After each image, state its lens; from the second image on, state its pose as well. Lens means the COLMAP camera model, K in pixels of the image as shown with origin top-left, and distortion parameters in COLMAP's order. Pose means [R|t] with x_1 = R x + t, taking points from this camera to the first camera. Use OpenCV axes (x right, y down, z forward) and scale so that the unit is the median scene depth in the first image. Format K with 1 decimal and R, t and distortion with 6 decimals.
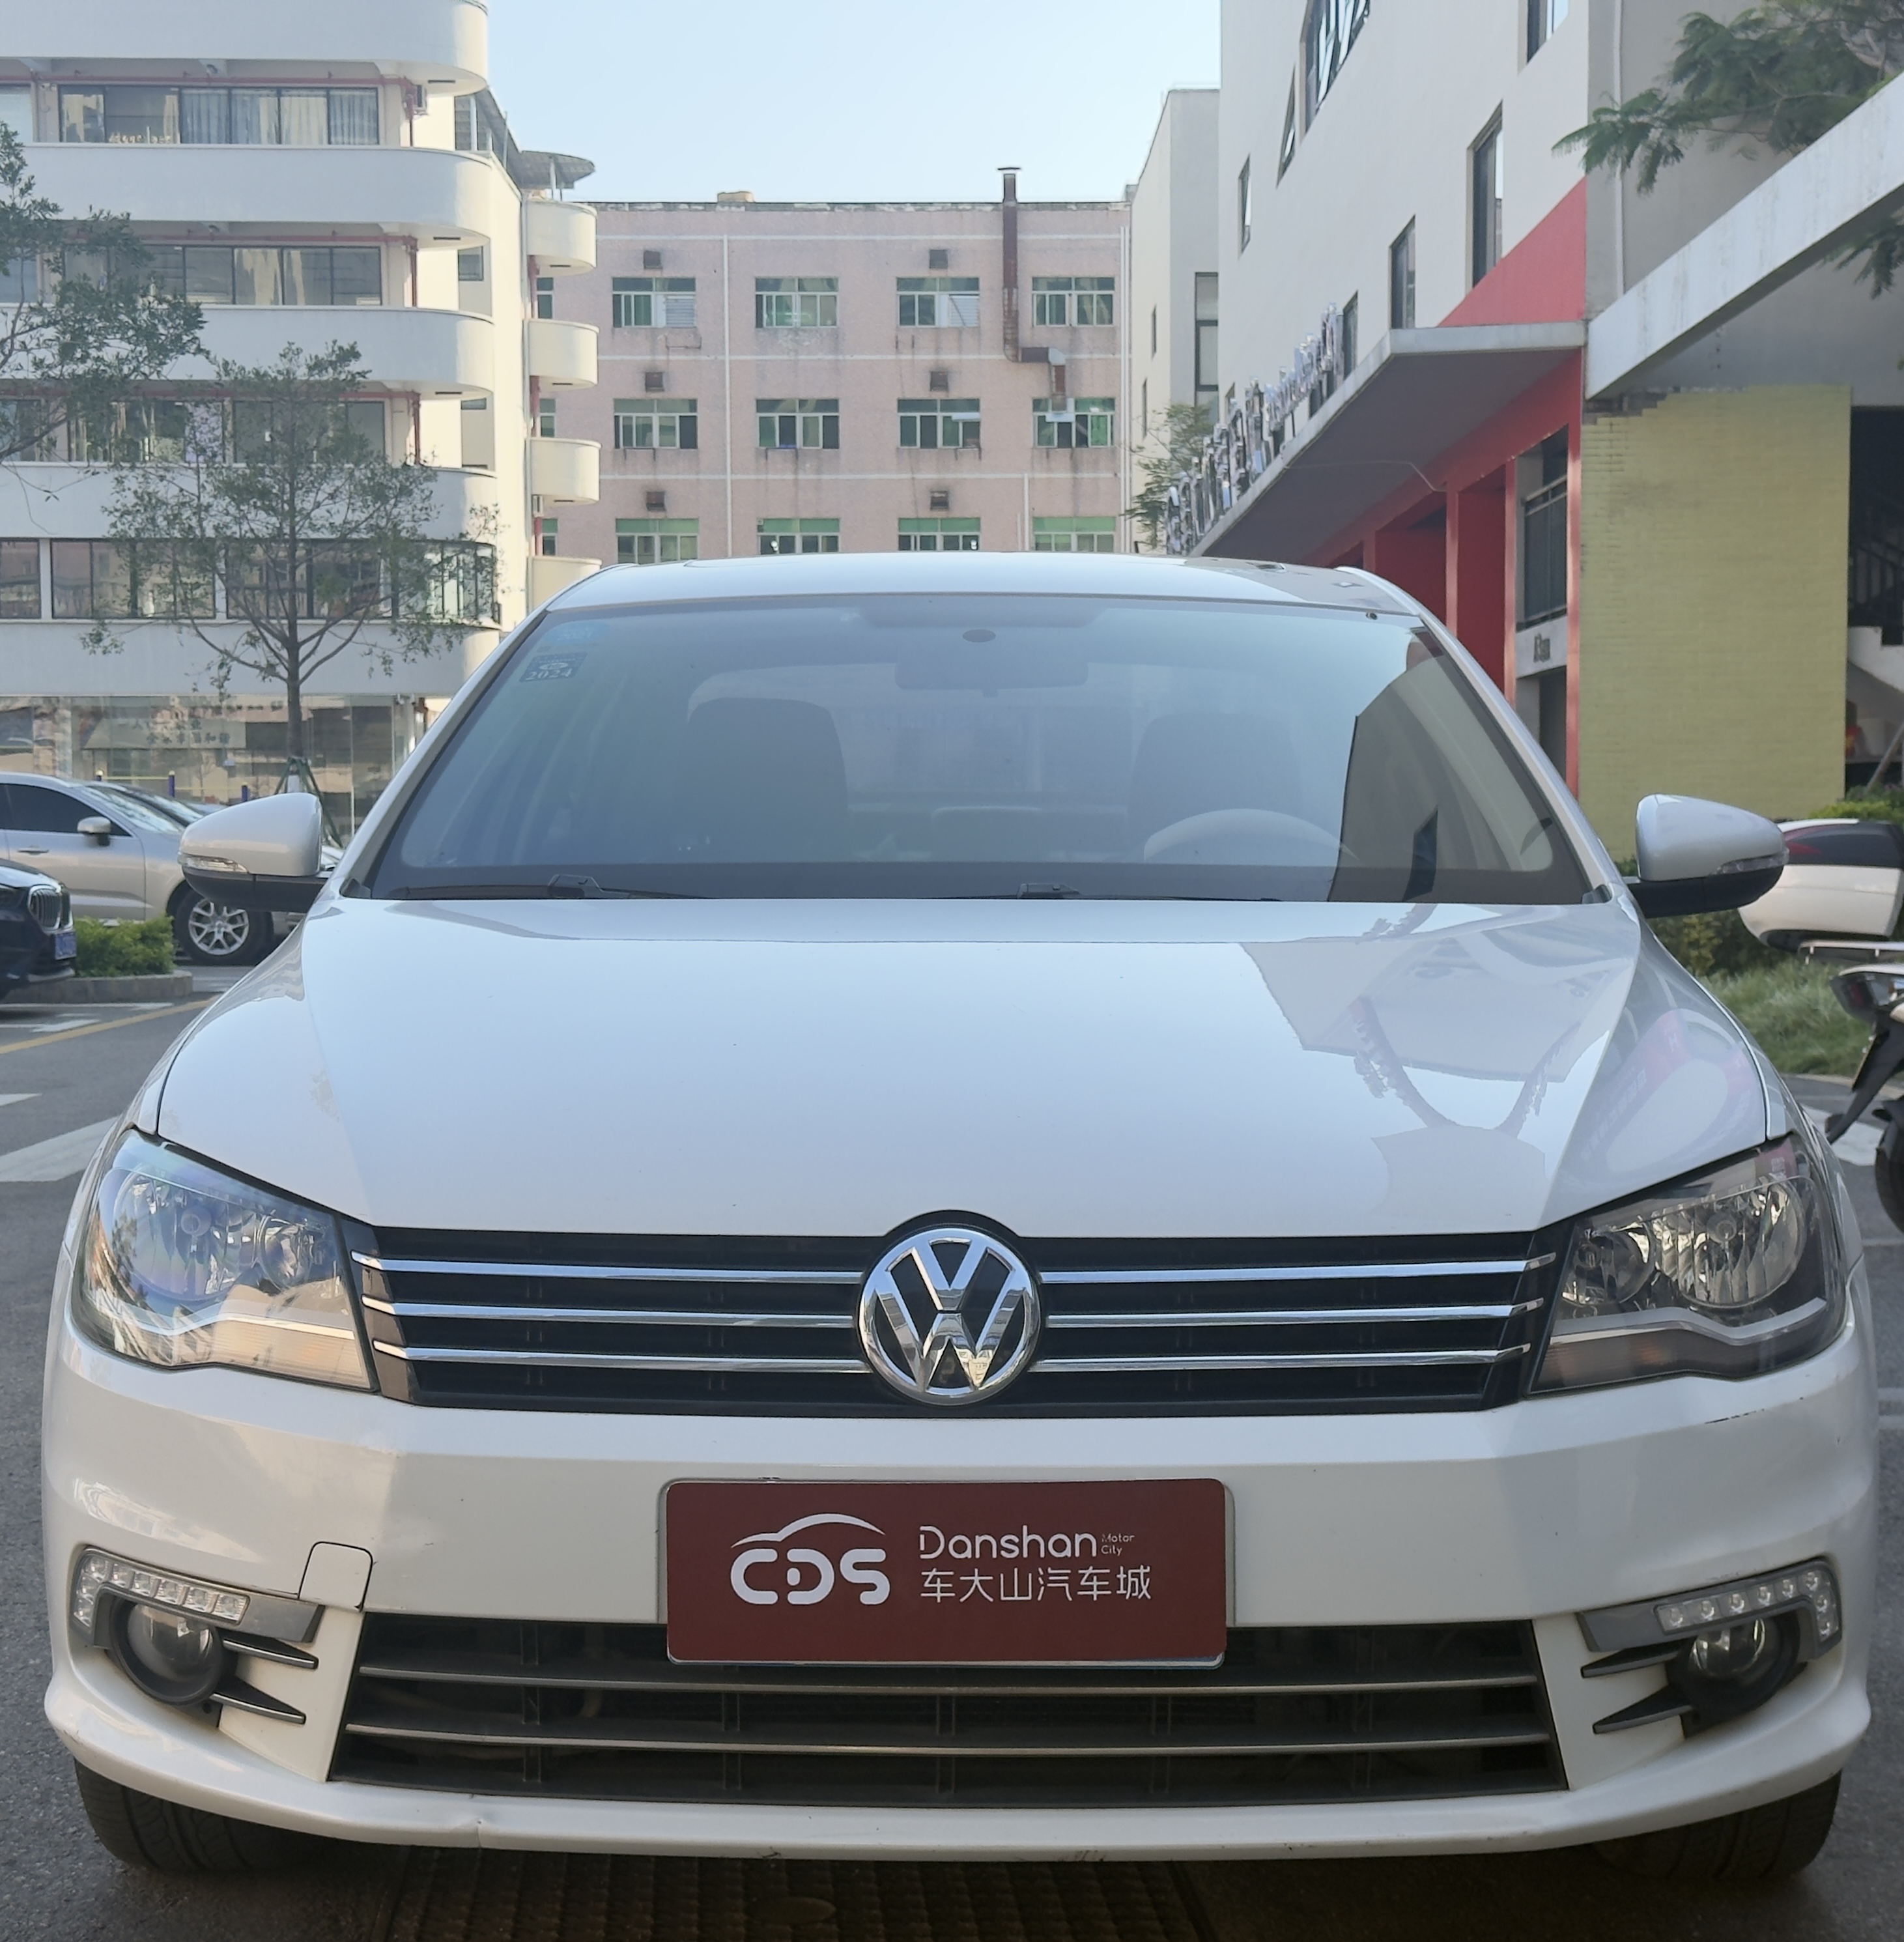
lens RADIAL K [[3635.7, 0, 954.3], [0, 3635.7, 976.1], [0, 0, 1]] dist [0.105630, 0.000000]
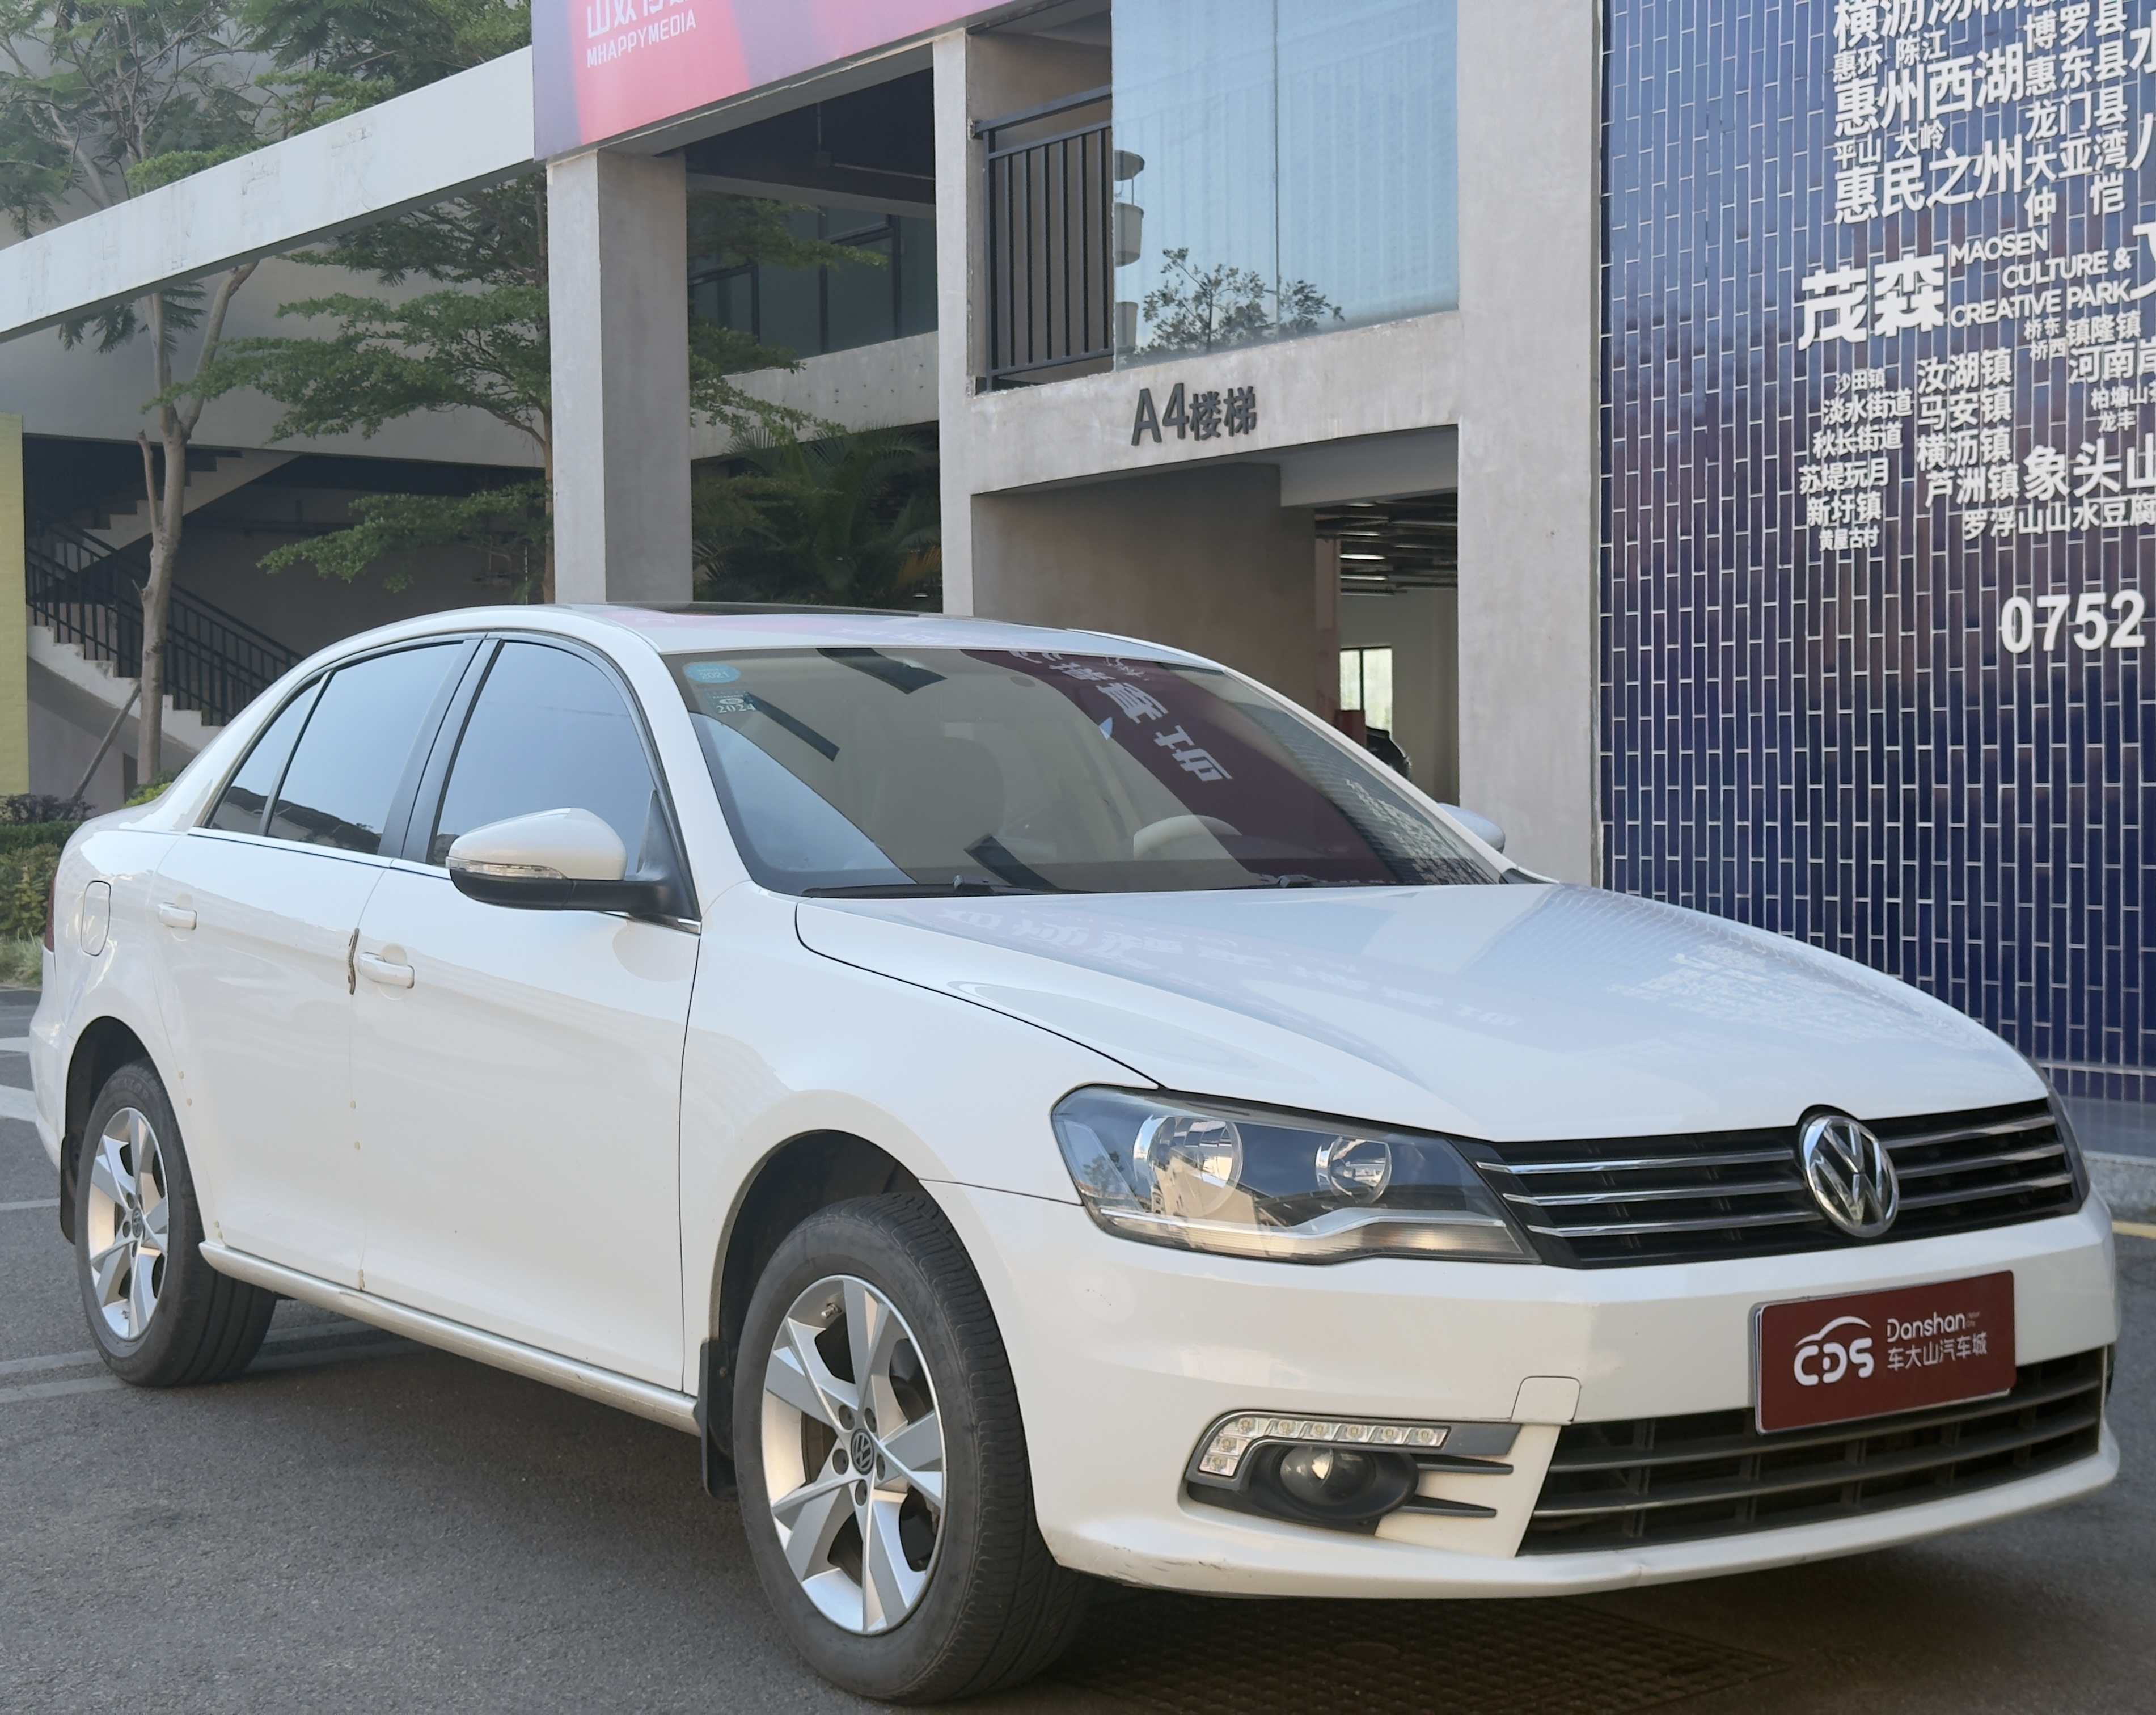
lens RADIAL K [[3189.3, 0, 1076.3], [0, 3189.3, 840.4], [0, 0, 1]] dist [-0.015312, 0.000000]
pose [[0.814525, -0.006194, 0.580095, -0.988919], [0.022276, 0.999539, -0.020606, -0.021067], [-0.579700, 0.029706, 0.814288, 0.142281]]
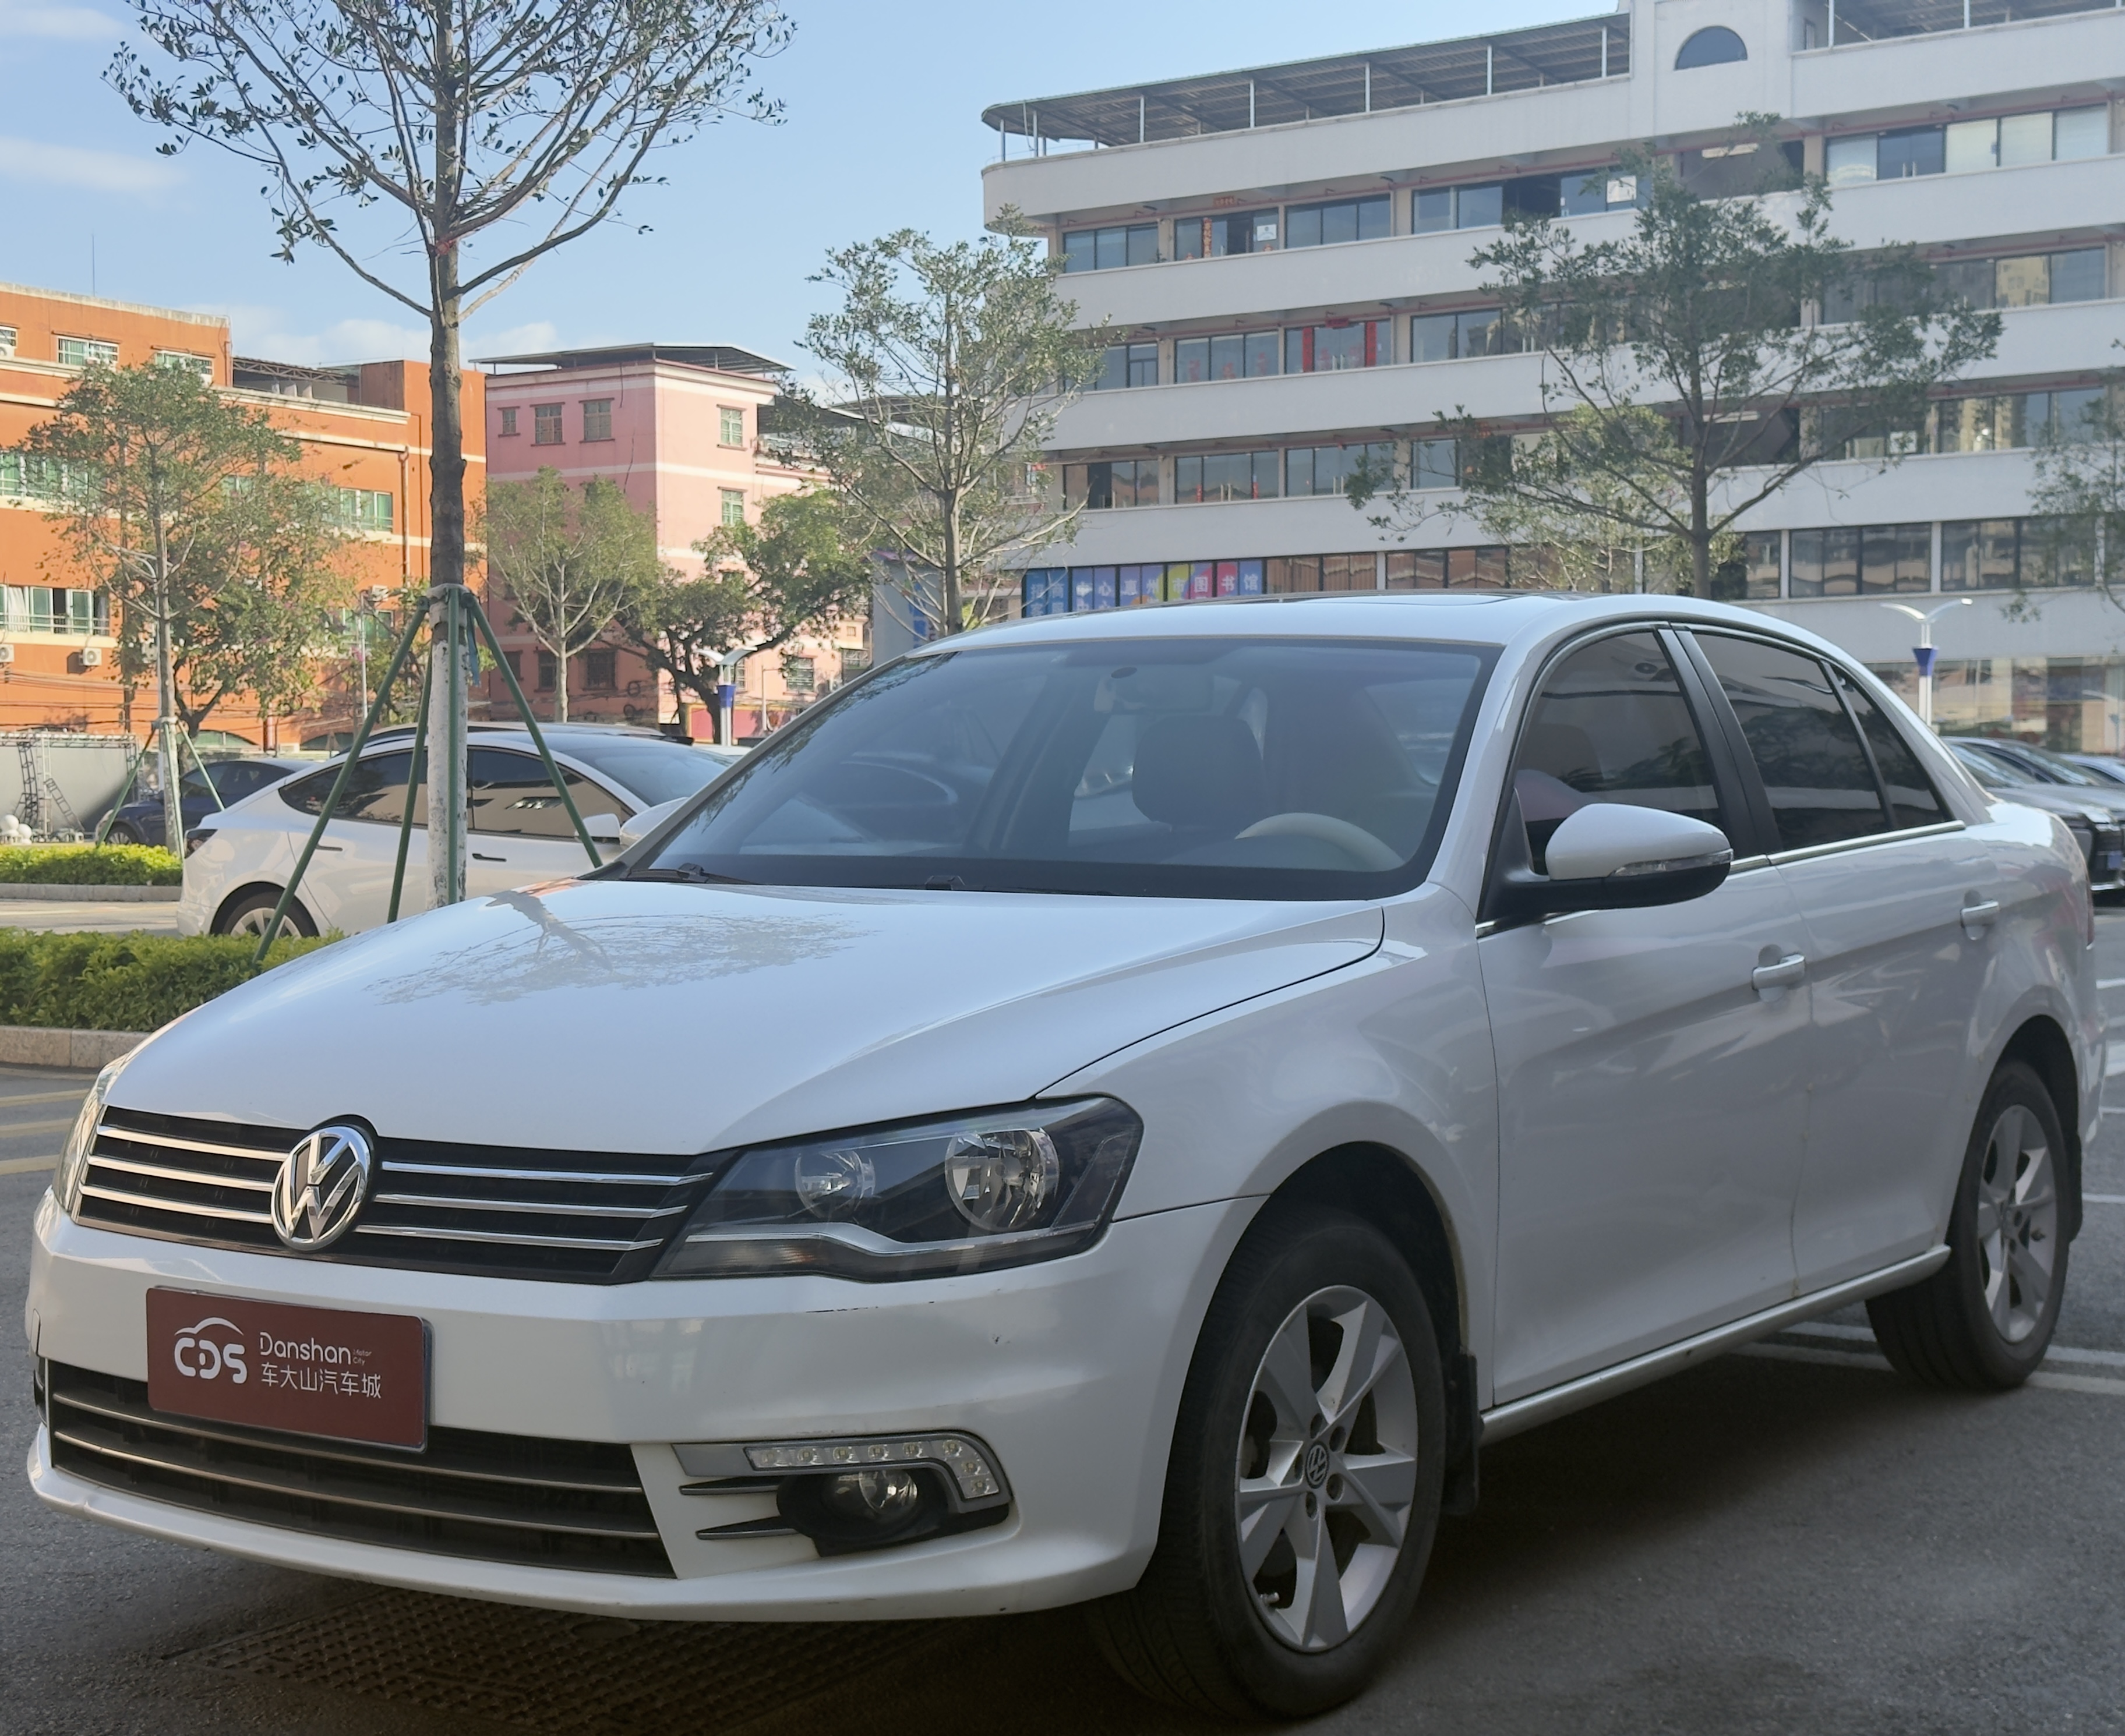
lens RADIAL K [[3264.9, 0, 1059.6], [0, 3264.9, 877.1], [0, 0, 1]] dist [0.028173, 0.000000]
pose [[0.834254, 0.013542, -0.551214, 0.940388], [-0.017994, 0.999835, -0.002670, -0.029825], [0.551087, 0.012146, 0.834360, 0.093329]]
